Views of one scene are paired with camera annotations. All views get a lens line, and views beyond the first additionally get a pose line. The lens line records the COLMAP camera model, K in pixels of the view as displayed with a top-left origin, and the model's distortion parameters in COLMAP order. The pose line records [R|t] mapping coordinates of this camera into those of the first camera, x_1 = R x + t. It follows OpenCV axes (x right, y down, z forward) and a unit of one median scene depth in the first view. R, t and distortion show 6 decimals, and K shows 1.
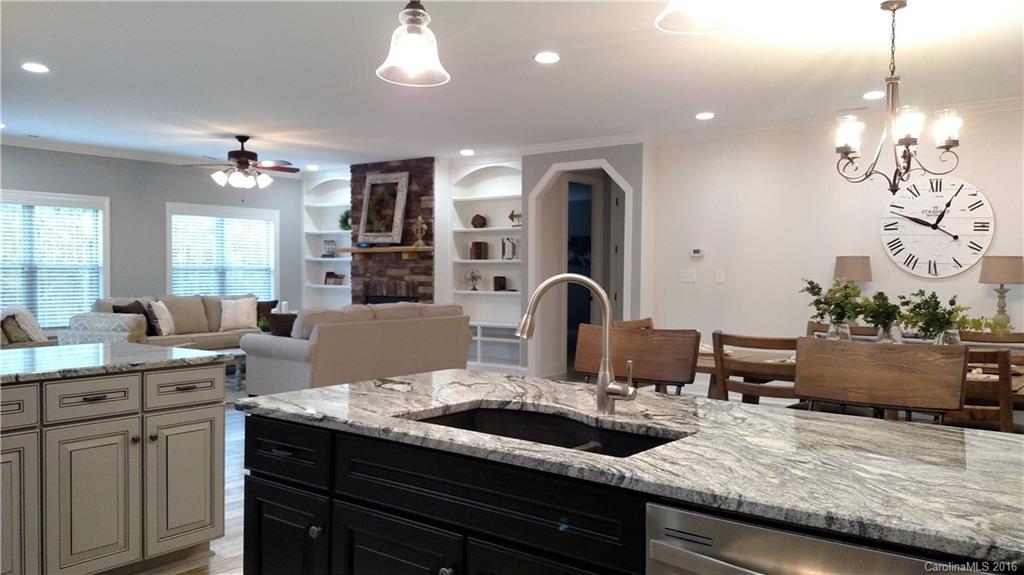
lens RADIAL K [[783.2, 0, 512.0], [0, 783.2, 287.5], [0, 0, 1]] dist [0.188219, -0.466608]
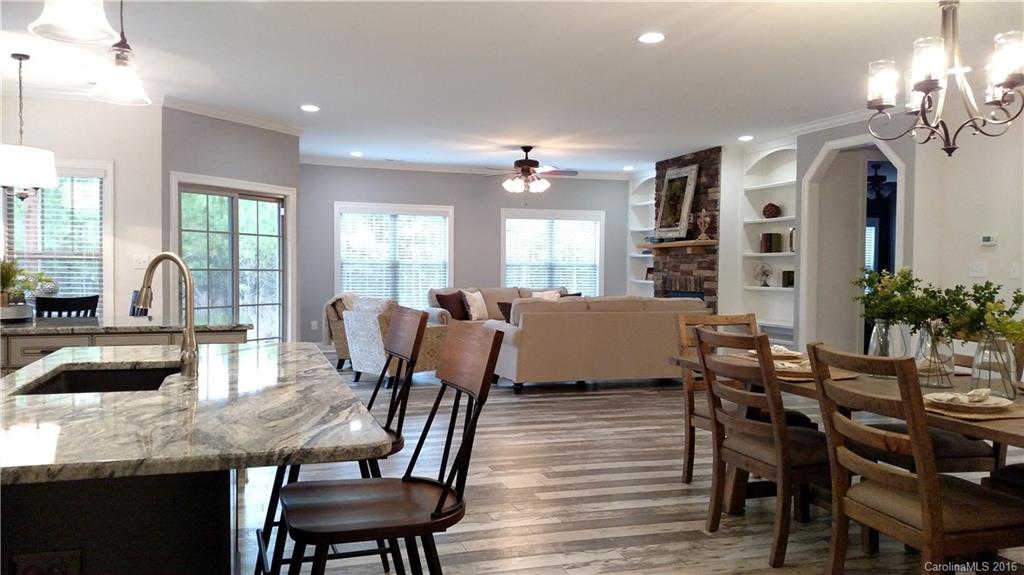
lens RADIAL K [[783.2, 0, 512.0], [0, 783.2, 287.5], [0, 0, 1]] dist [0.188219, -0.466608]
pose [[0.813869, 0.012849, -0.580907, 0.255807], [-0.012111, 0.999913, 0.005149, 0.003924], [0.580923, 0.002845, 0.813954, 0.067426]]
